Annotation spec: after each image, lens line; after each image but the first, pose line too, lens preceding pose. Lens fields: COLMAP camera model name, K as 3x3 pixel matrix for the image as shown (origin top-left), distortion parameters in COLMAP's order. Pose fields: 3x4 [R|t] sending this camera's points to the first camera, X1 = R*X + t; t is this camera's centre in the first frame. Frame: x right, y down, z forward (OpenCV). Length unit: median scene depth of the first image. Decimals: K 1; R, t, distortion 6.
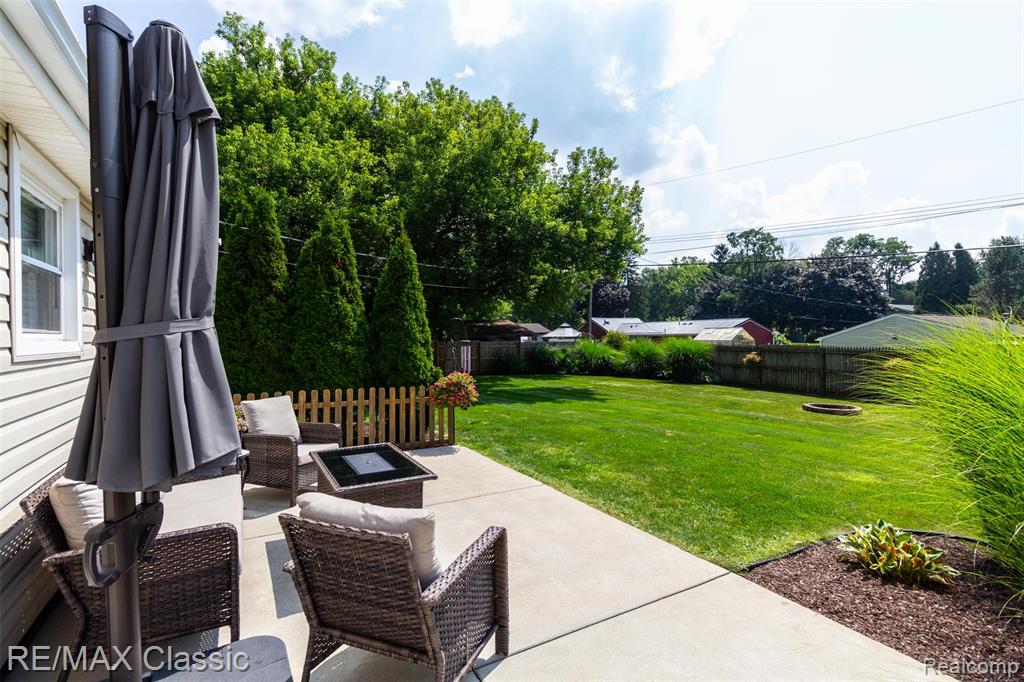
lens RADIAL K [[483.0, 0, 508.7], [0, 483.0, 340.5], [0, 0, 1]] dist [0.002282, 0.000132]
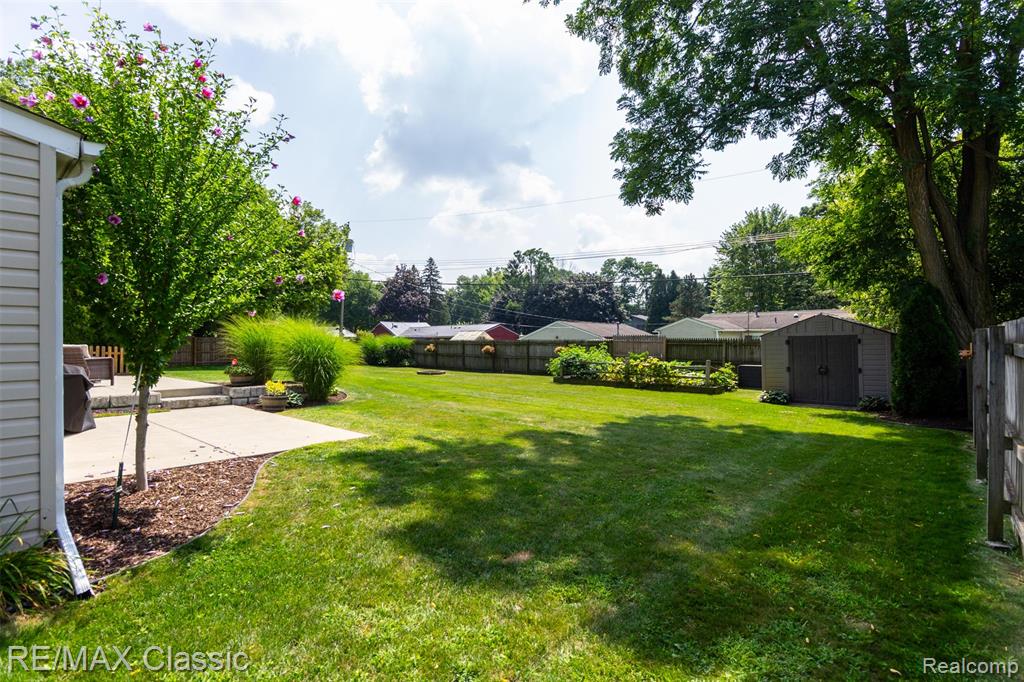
lens RADIAL K [[521.5, 0, 516.1], [0, 521.5, 344.2], [0, 0, 1]] dist [-0.001260, -0.000994]
pose [[0.952277, 0.006071, 0.305175, 0.089959], [-0.003637, 0.999957, -0.008541, 0.012249], [-0.305213, 0.007024, 0.952258, -0.202656]]
